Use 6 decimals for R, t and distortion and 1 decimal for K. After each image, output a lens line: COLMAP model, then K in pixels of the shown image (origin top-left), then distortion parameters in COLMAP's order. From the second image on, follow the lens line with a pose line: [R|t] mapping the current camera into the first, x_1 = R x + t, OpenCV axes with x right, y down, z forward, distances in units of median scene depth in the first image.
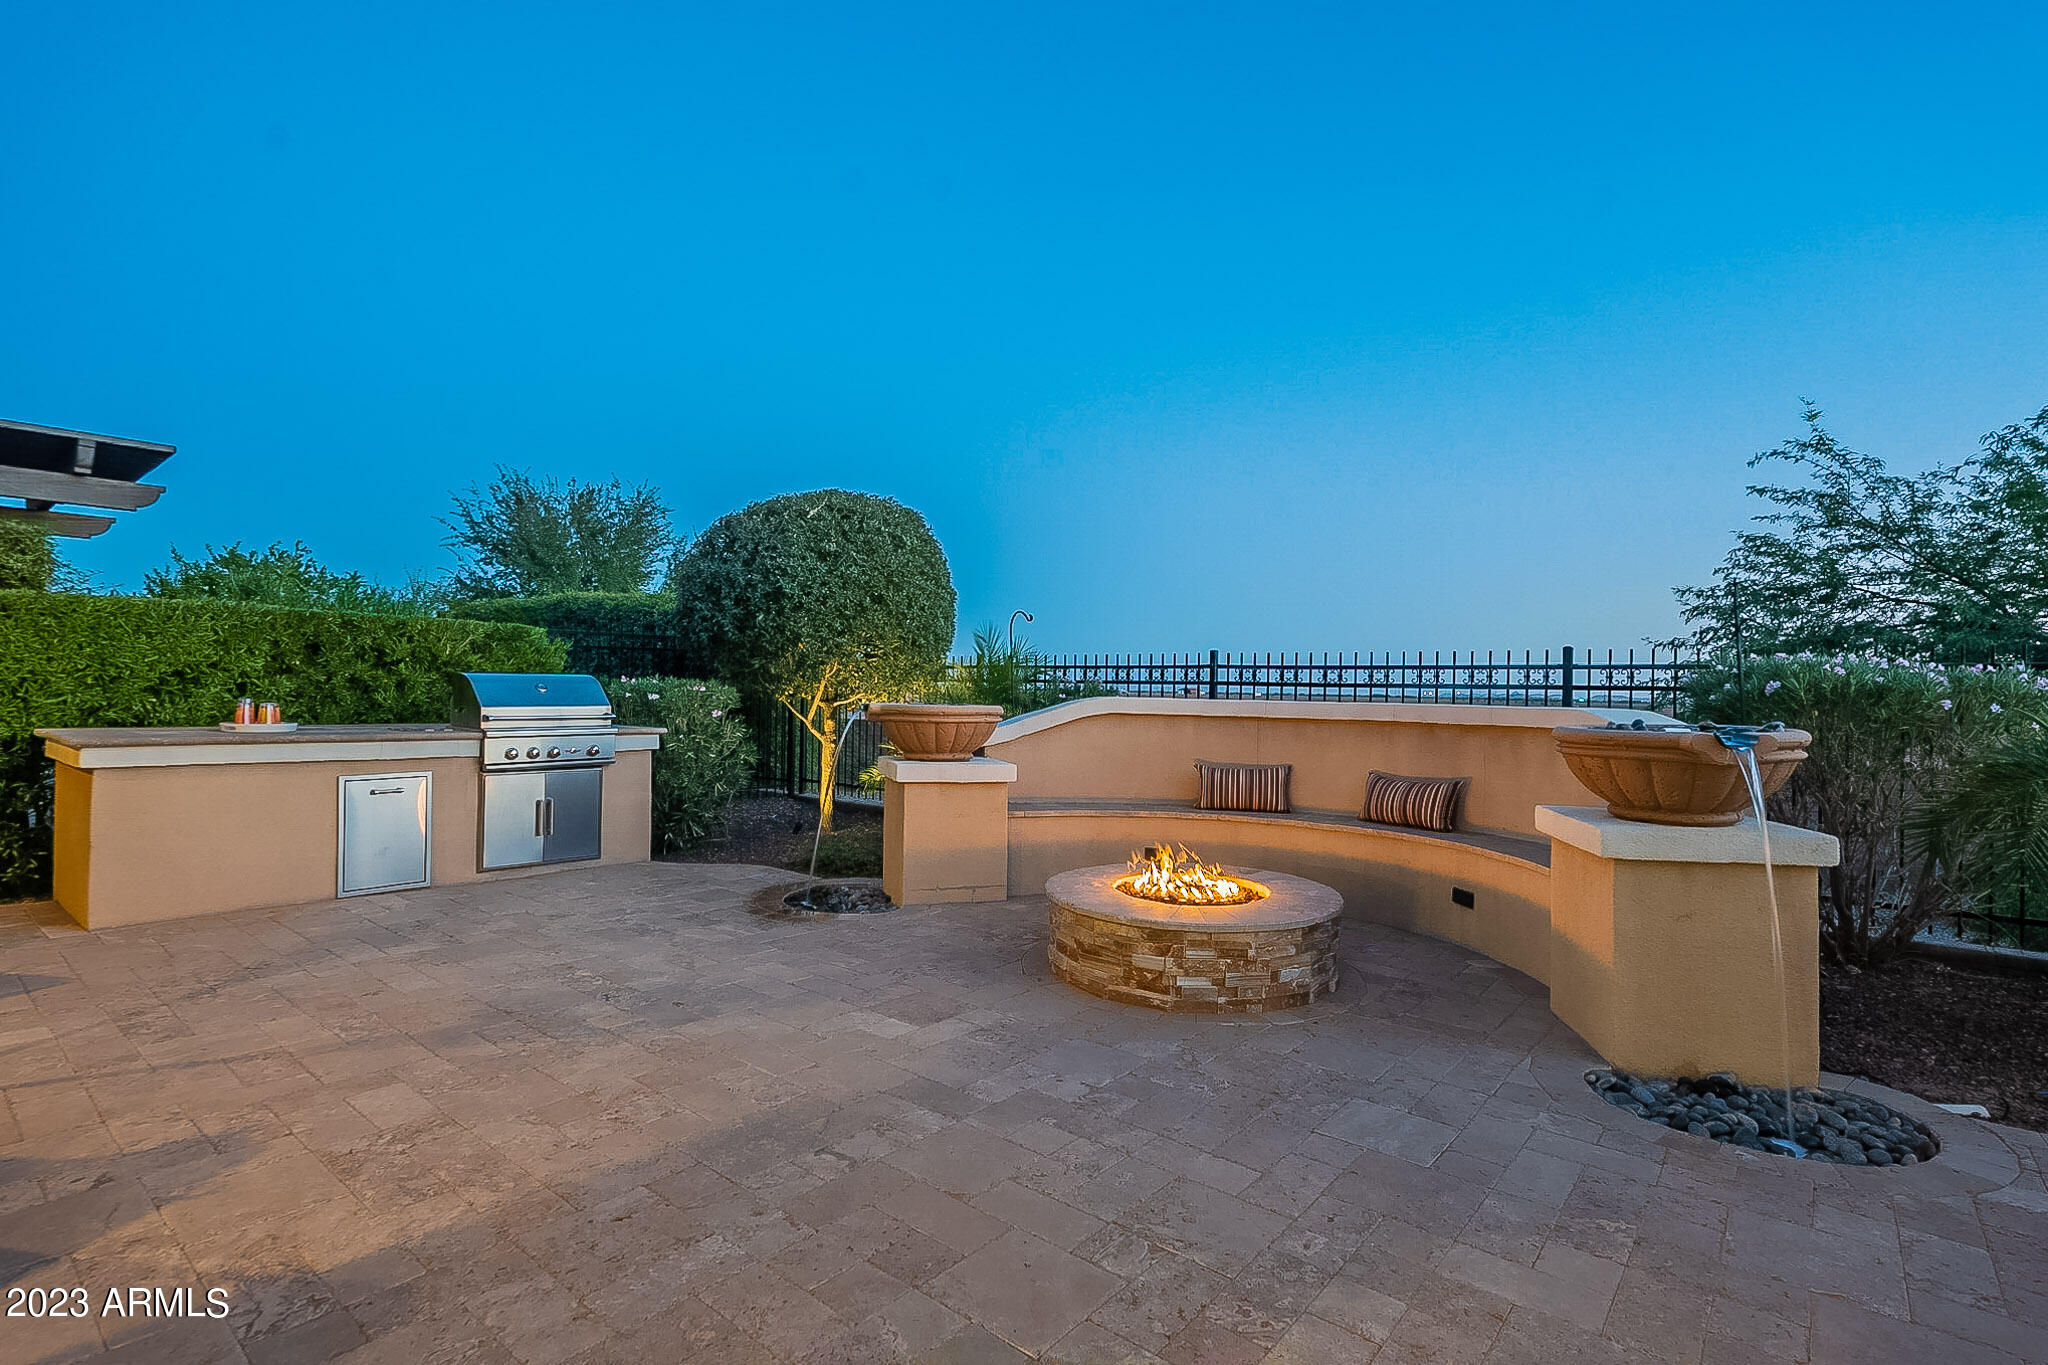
lens RADIAL K [[983.6, 0, 1013.5], [0, 983.6, 687.0], [0, 0, 1]] dist [-0.007700, 0.002513]
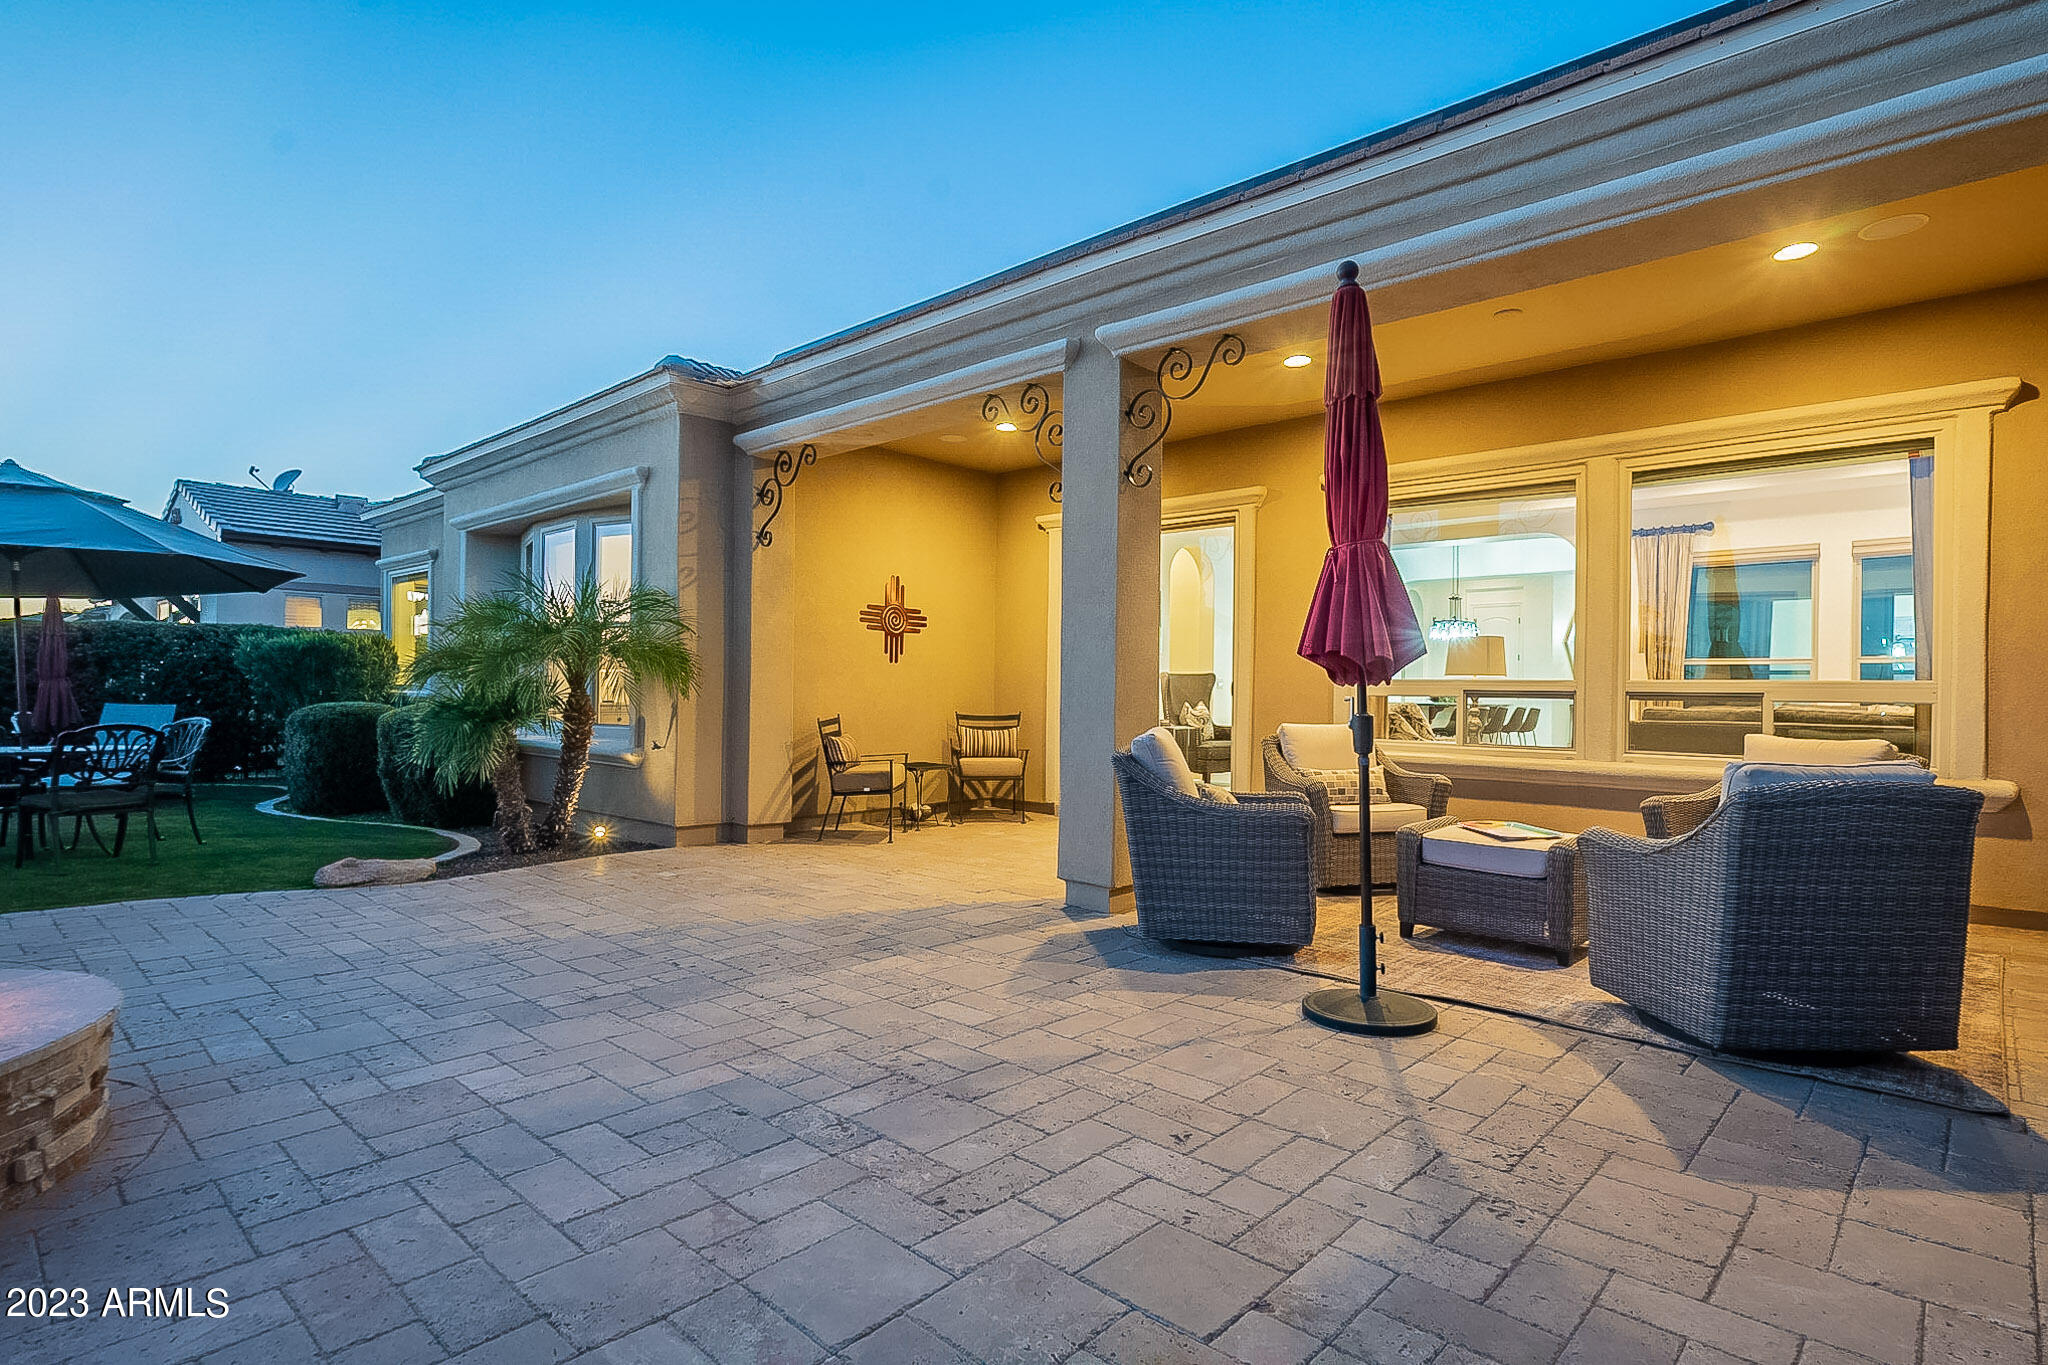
lens RADIAL K [[1051.2, 0, 1014.5], [0, 1051.2, 684.9], [0, 0, 1]] dist [-0.002185, -0.000141]
pose [[-0.997850, -0.028613, 0.058956, -0.493707], [-0.029012, 0.999562, -0.005924, 0.004661], [-0.058760, -0.007621, -0.998243, 1.503646]]
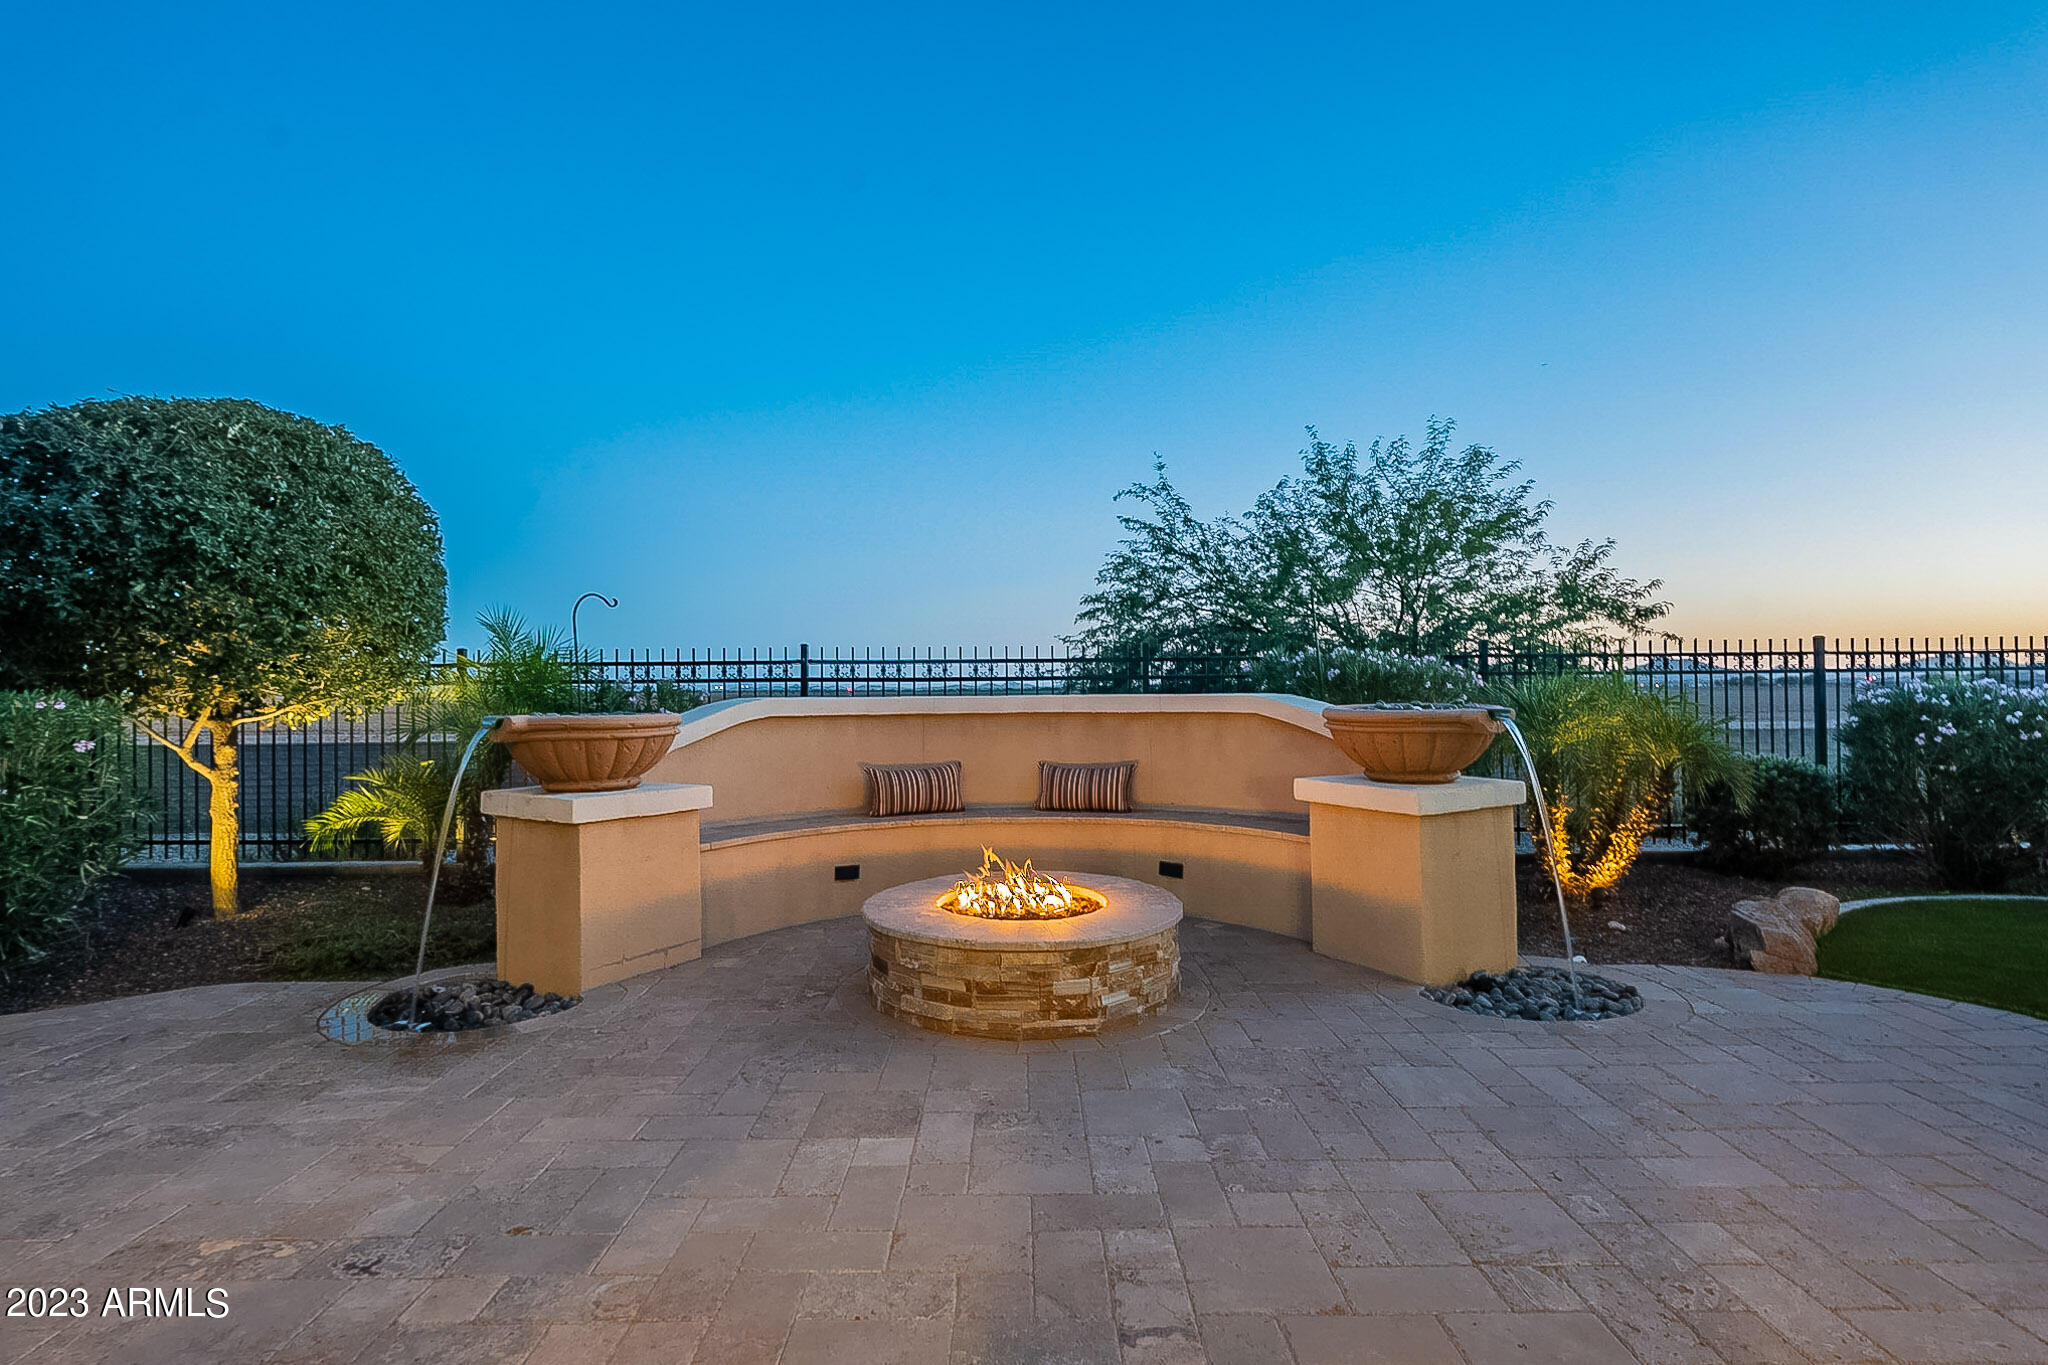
lens RADIAL K [[983.6, 0, 1029.6], [0, 983.6, 685.4], [0, 0, 1]] dist [-0.007700, 0.002513]
pose [[0.761887, -0.022593, 0.647315, -0.411040], [0.021382, 0.999724, 0.009727, -0.005777], [-0.647356, 0.006430, 0.762160, 0.293626]]
